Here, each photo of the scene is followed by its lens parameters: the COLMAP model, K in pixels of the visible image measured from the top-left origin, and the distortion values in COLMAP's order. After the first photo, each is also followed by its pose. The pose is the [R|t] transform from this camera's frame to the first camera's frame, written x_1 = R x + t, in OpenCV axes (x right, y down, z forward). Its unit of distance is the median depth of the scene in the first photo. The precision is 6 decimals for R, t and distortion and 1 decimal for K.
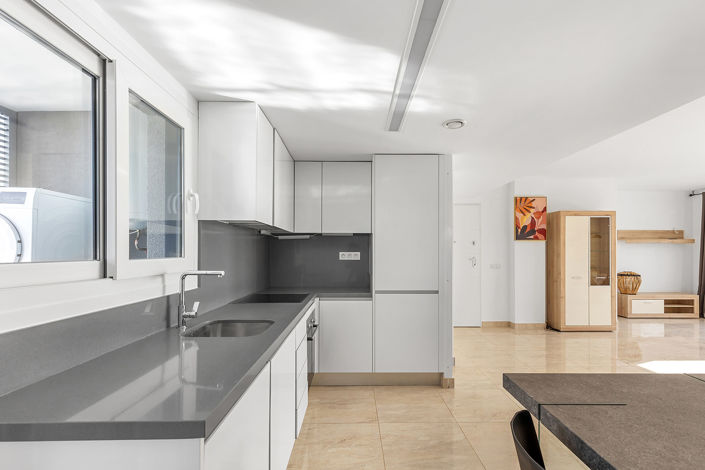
lens RADIAL K [[322.5, 0, 354.5], [0, 322.5, 248.6], [0, 0, 1]] dist [0.001839, 0.000418]
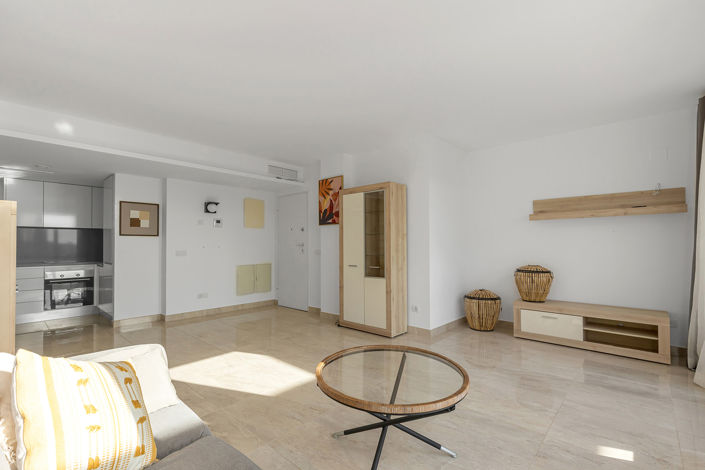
lens RADIAL K [[314.0, 0, 355.1], [0, 314.0, 239.7], [0, 0, 1]] dist [0.000211, -0.000149]
pose [[0.740663, -0.014243, -0.671725, 2.967389], [0.011031, 0.999898, -0.009038, 0.065541], [0.671786, -0.000716, 0.740745, 0.923811]]
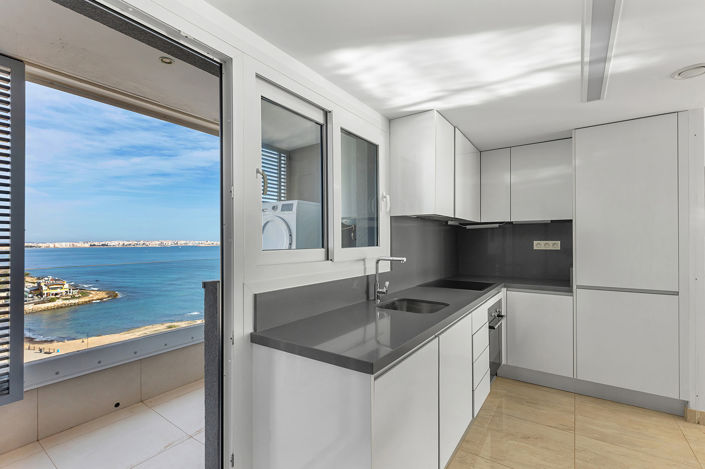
lens RADIAL K [[314.0, 0, 355.1], [0, 314.0, 239.2], [0, 0, 1]] dist [0.000211, -0.000149]
pose [[0.816077, -0.007395, -0.577896, 0.091409], [0.010857, 0.999938, 0.002536, -0.004206], [0.577842, -0.008344, 0.816106, -0.054924]]
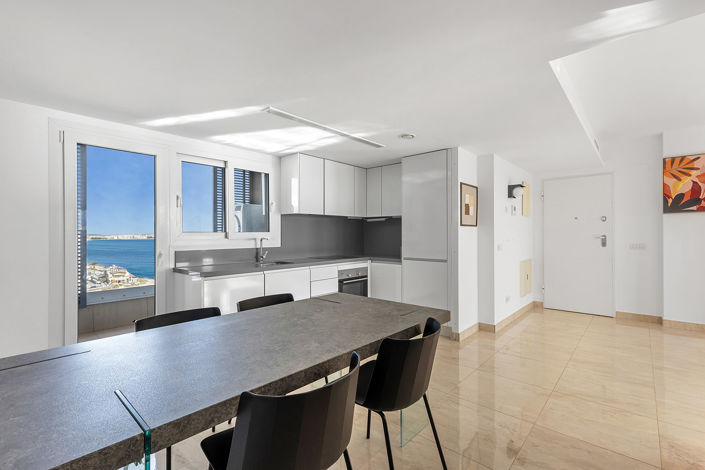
lens RADIAL K [[317.4, 0, 363.4], [0, 317.4, 232.7], [0, 0, 1]] dist [0.000874, 0.000117]
pose [[0.748649, -0.006323, -0.662936, 1.139089], [0.009913, 0.999949, 0.001657, 0.029567], [0.662892, -0.007812, 0.748674, -0.153935]]
